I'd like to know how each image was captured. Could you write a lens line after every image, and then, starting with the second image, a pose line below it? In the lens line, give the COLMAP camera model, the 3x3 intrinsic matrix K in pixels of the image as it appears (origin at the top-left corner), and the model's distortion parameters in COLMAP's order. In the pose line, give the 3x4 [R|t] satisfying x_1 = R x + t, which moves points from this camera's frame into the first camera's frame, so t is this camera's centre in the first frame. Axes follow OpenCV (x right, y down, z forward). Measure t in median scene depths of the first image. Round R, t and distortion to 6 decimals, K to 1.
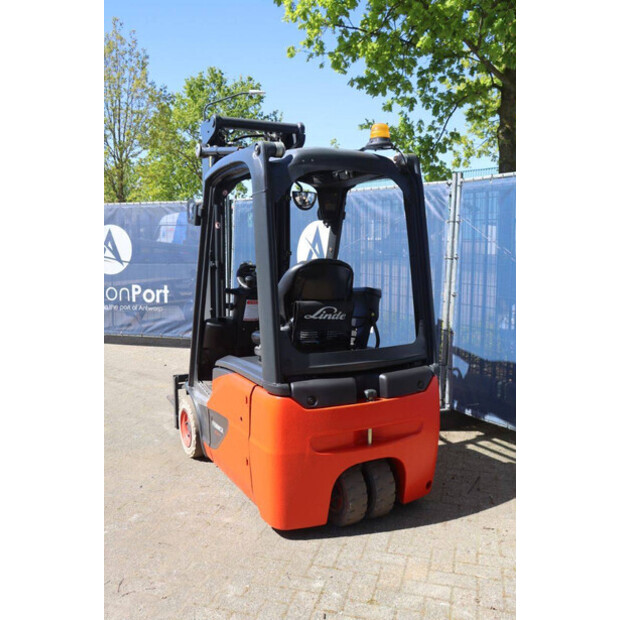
lens RADIAL K [[587.8, 0, 310.0], [0, 587.8, 310.0], [0, 0, 1]] dist [-0.137261, 0.175157]
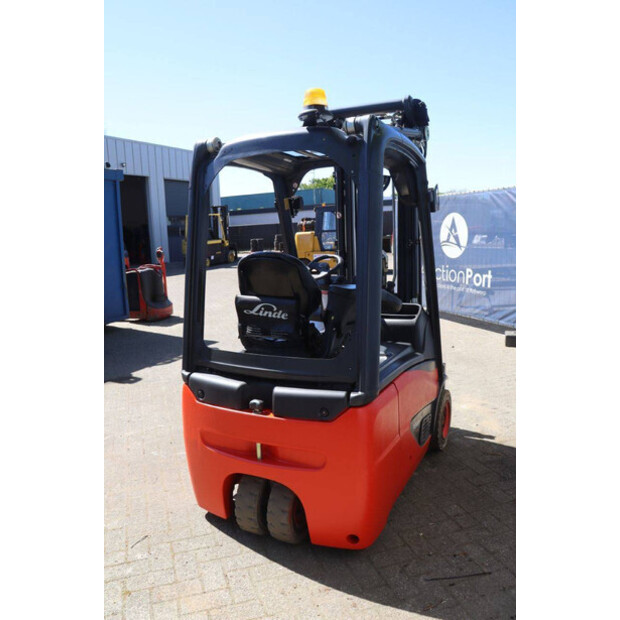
lens RADIAL K [[510.8, 0, 310.0], [0, 510.8, 310.0], [0, 0, 1]] dist [-0.187021, 0.182567]
pose [[0.575676, 0.106616, -0.810697, 0.731636], [-0.065087, 0.994292, 0.084542, -0.068723], [0.815083, 0.004097, 0.579329, 0.591162]]
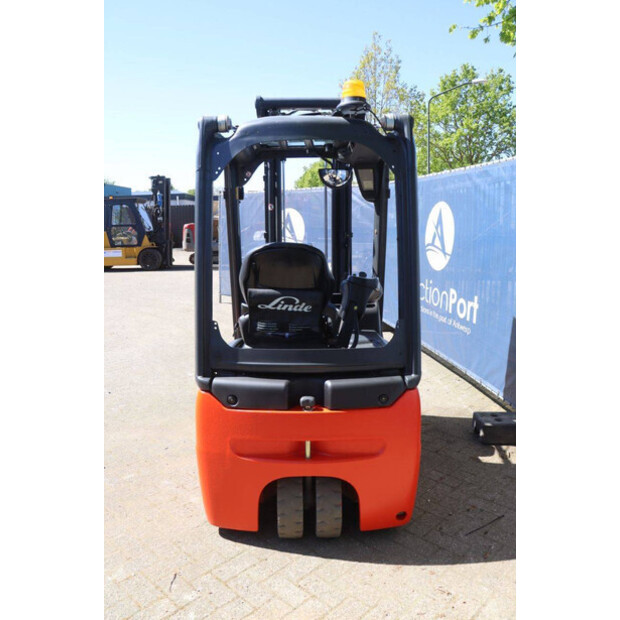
lens RADIAL K [[510.8, 0, 310.0], [0, 510.8, 310.0], [0, 0, 1]] dist [-0.187021, 0.182567]
pose [[0.885131, 0.073415, -0.459514, 0.420022], [-0.048659, 0.996665, 0.065505, -0.037877], [0.462790, -0.035621, 0.885752, 0.332977]]
